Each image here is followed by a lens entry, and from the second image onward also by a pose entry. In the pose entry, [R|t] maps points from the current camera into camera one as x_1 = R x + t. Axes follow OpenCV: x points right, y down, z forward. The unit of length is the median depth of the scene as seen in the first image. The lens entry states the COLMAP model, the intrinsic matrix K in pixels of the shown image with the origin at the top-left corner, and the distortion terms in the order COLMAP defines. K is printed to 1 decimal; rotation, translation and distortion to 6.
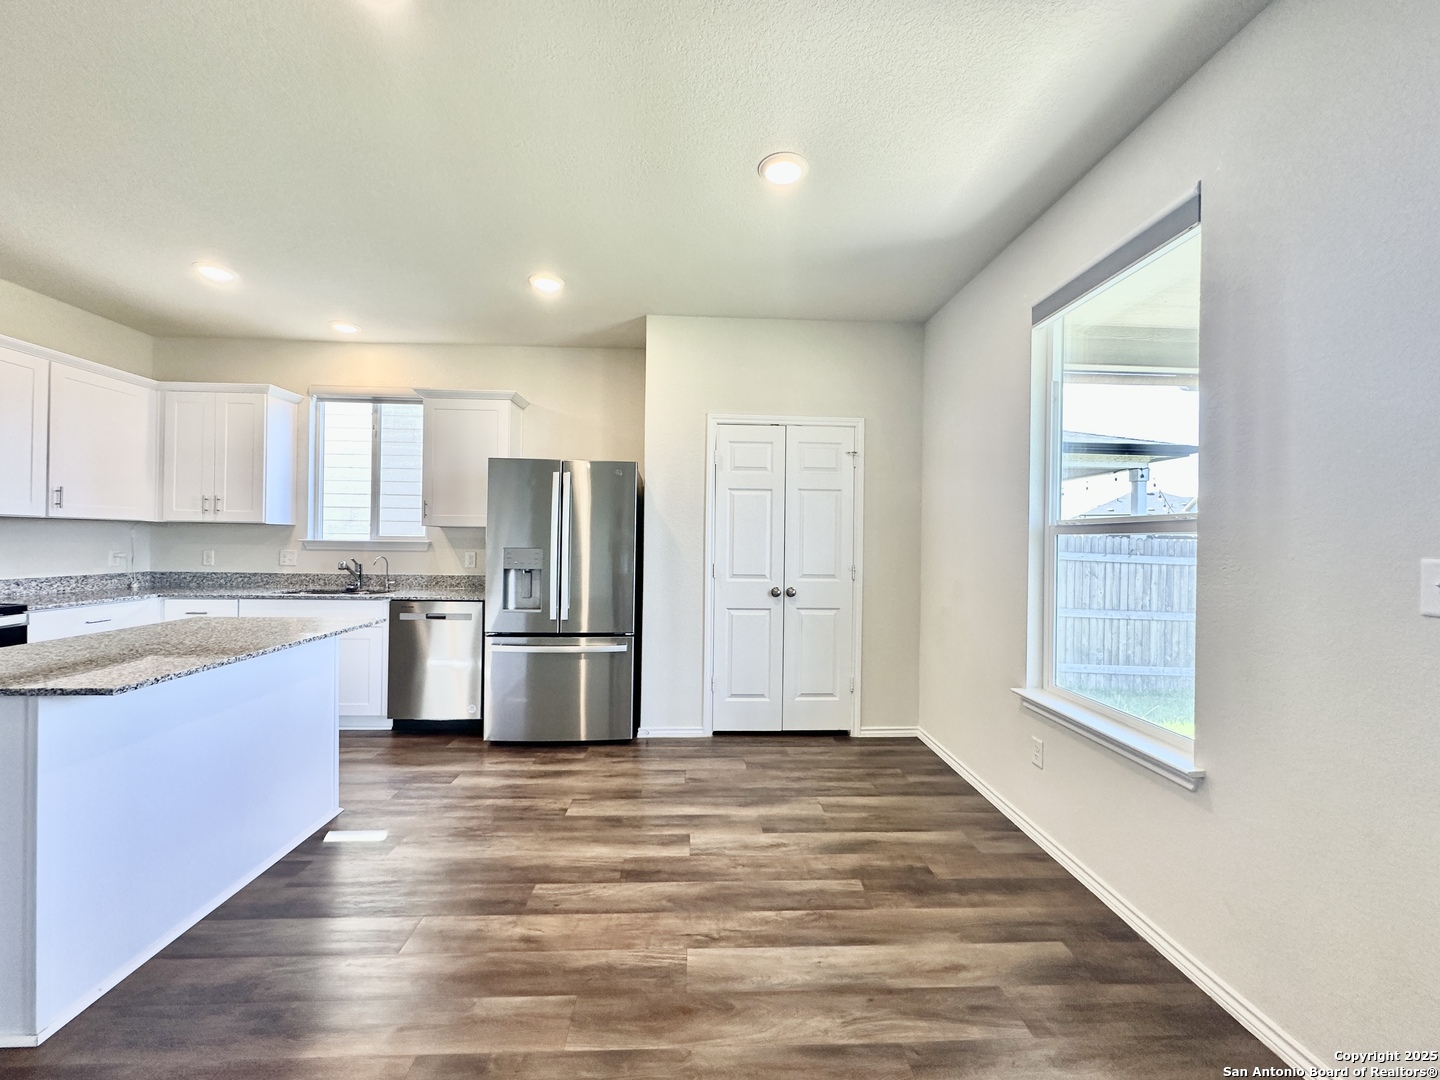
lens RADIAL K [[576.4, 0, 720.2], [0, 576.4, 541.3], [0, 0, 1]] dist [-0.001891, 0.000789]
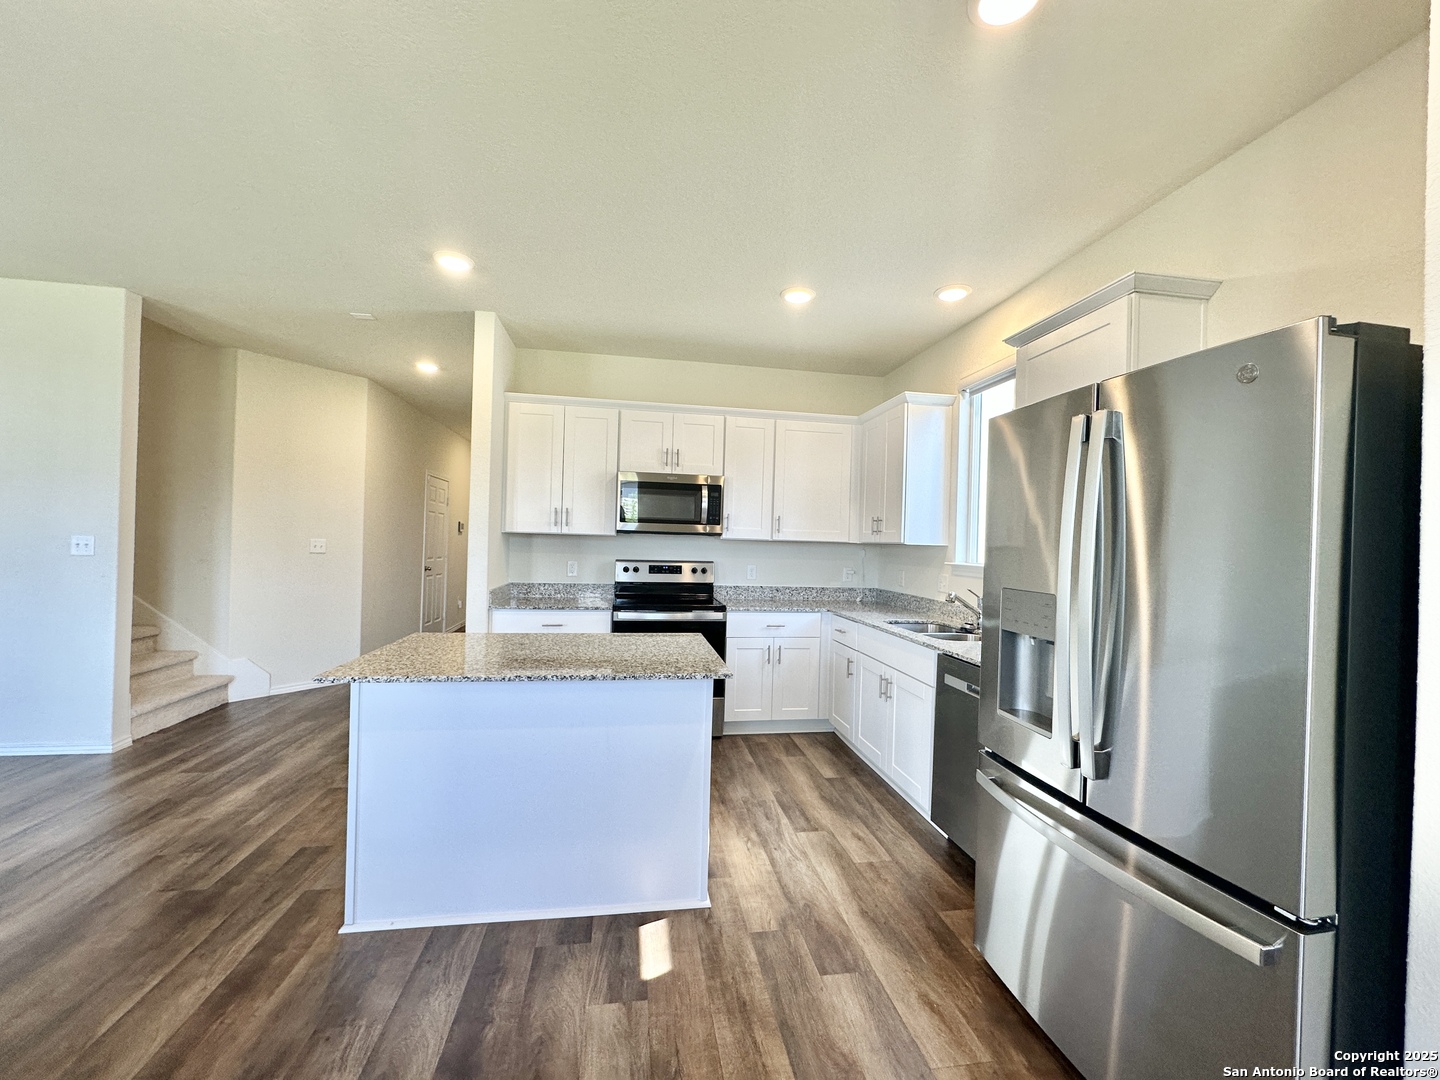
lens RADIAL K [[576.4, 0, 710.3], [0, 576.4, 540.1], [0, 0, 1]] dist [-0.001891, 0.000789]
pose [[0.105191, -0.015461, -0.994332, 0.108774], [-0.024903, 0.999525, -0.018176, -0.015334], [0.994140, 0.026674, 0.104756, 0.725893]]
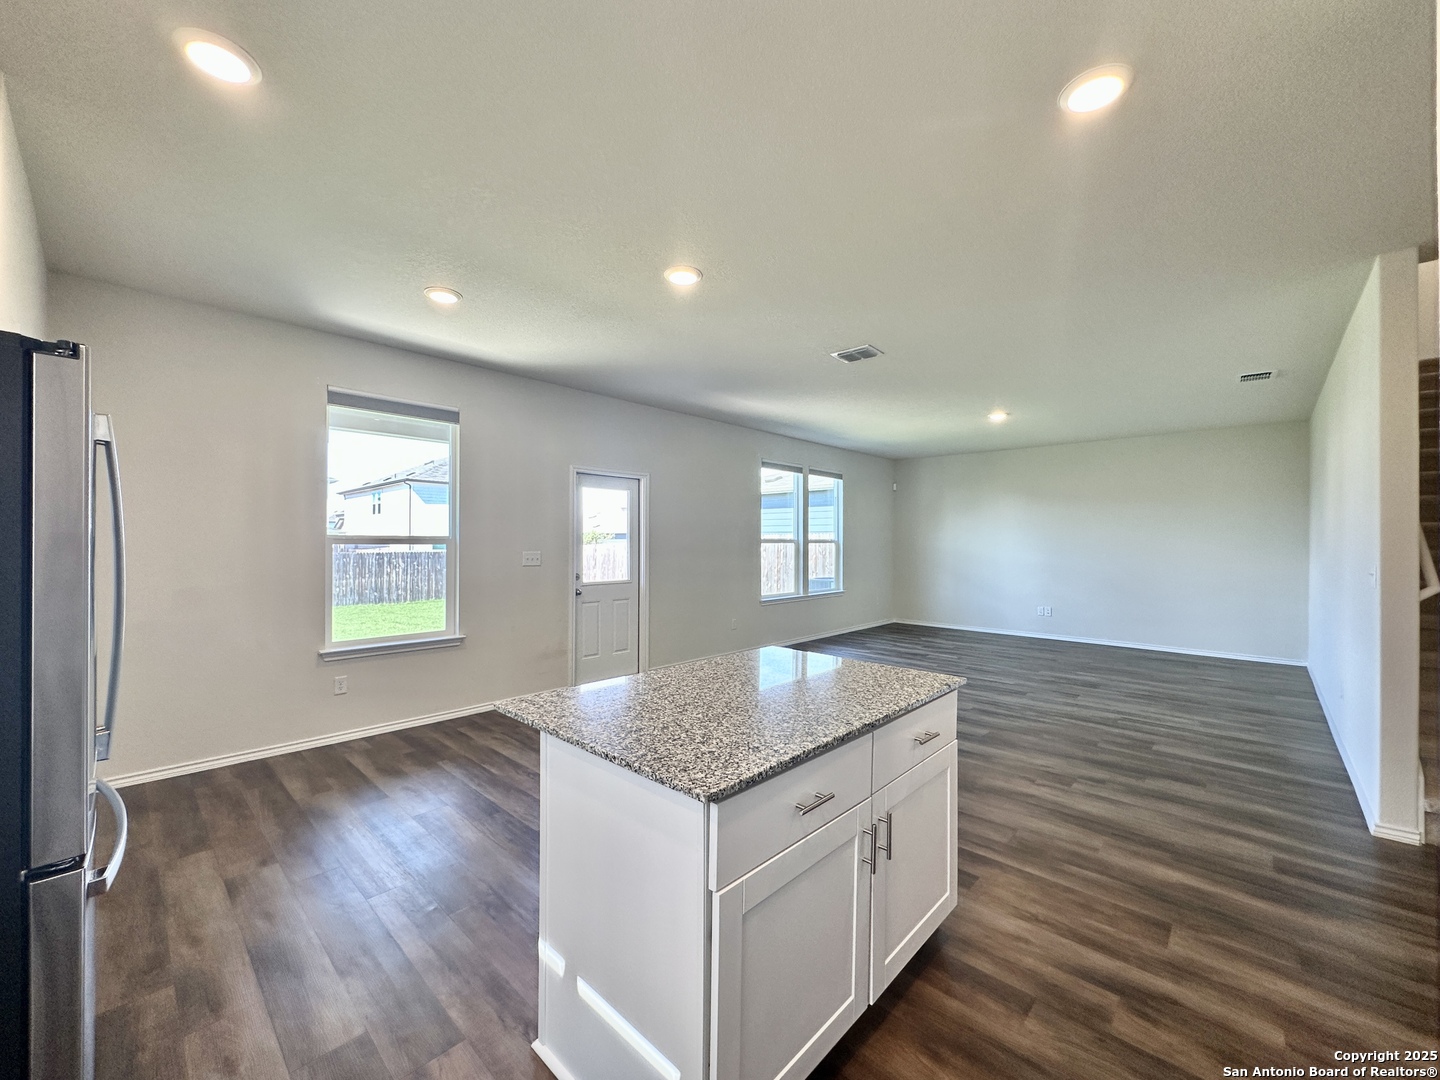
lens RADIAL K [[576.4, 0, 716.2], [0, 576.4, 544.2], [0, 0, 1]] dist [-0.001891, 0.000789]
pose [[-0.695729, -0.016736, 0.718109, -0.952707], [-0.014843, 0.999850, 0.008922, -0.034530], [-0.718151, -0.004451, -0.695873, 1.020059]]
